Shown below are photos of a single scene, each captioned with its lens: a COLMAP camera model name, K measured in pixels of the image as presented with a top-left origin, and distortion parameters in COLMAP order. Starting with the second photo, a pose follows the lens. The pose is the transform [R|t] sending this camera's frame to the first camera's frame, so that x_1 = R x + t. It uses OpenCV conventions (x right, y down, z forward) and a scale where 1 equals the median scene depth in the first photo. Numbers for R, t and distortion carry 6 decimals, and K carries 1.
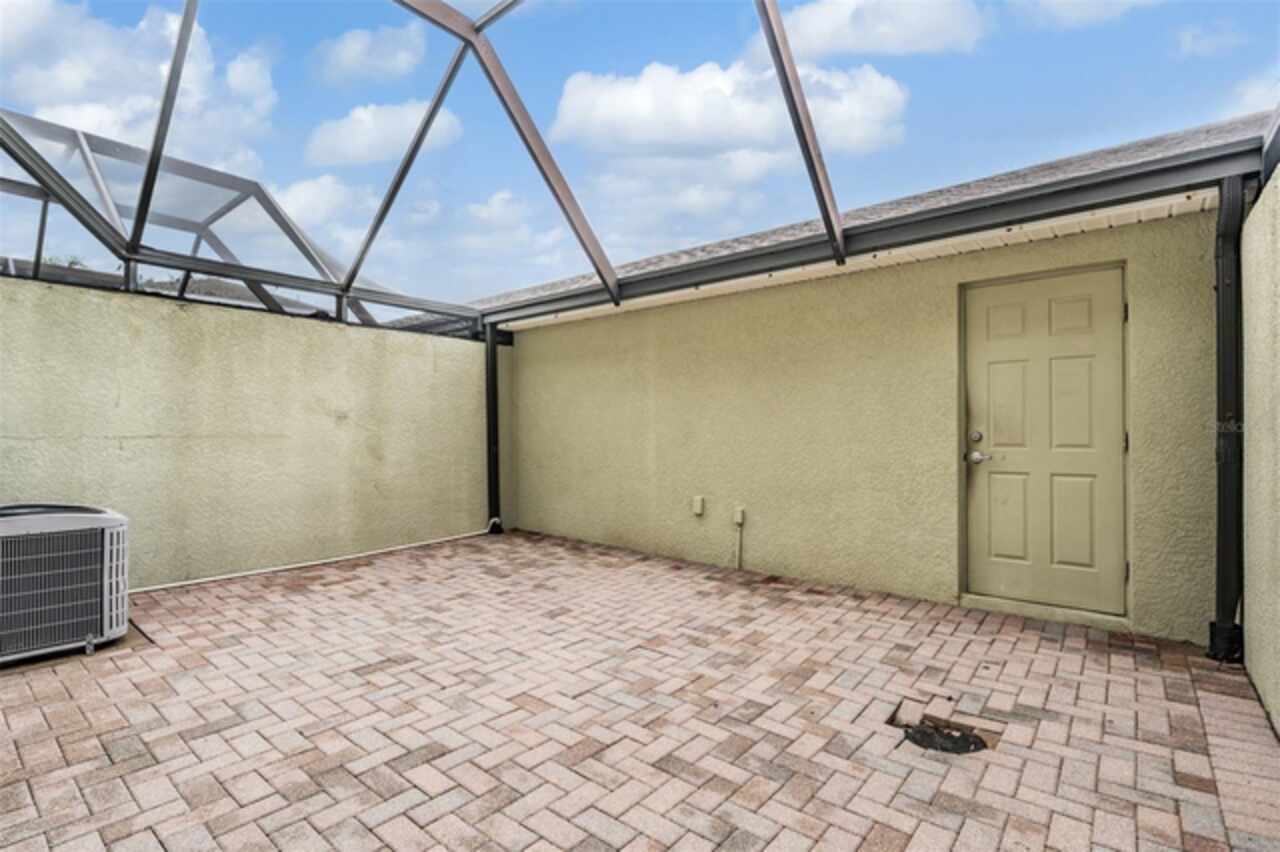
lens RADIAL K [[627.3, 0, 639.1], [0, 627.3, 411.3], [0, 0, 1]] dist [-0.000040, 0.000273]
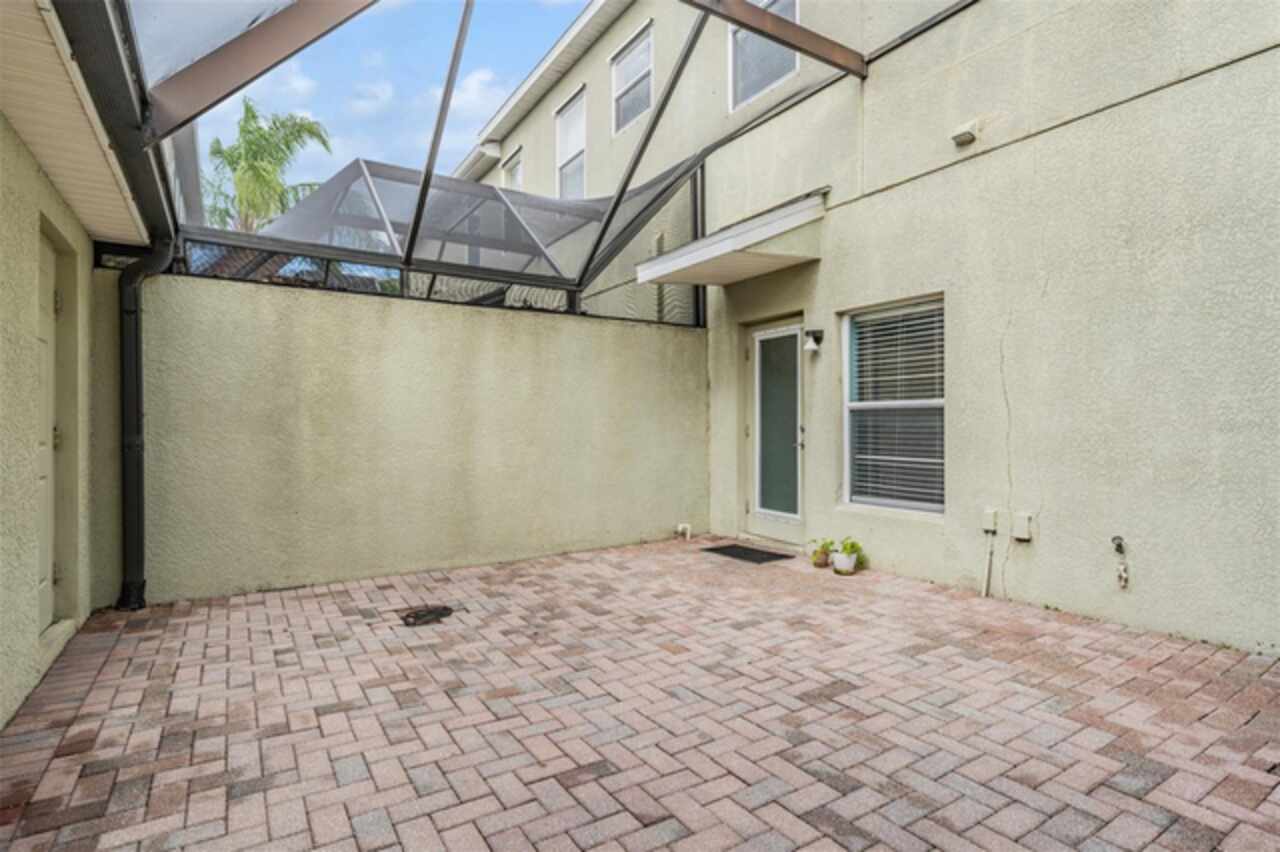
lens RADIAL K [[671.4, 0, 640.2], [0, 671.4, 407.4], [0, 0, 1]] dist [0.002953, 0.000164]
pose [[-0.955256, 0.017129, 0.295283, -0.438990], [-0.002206, 0.997881, -0.065022, 0.076668], [-0.295771, -0.062764, -0.953195, 1.985521]]
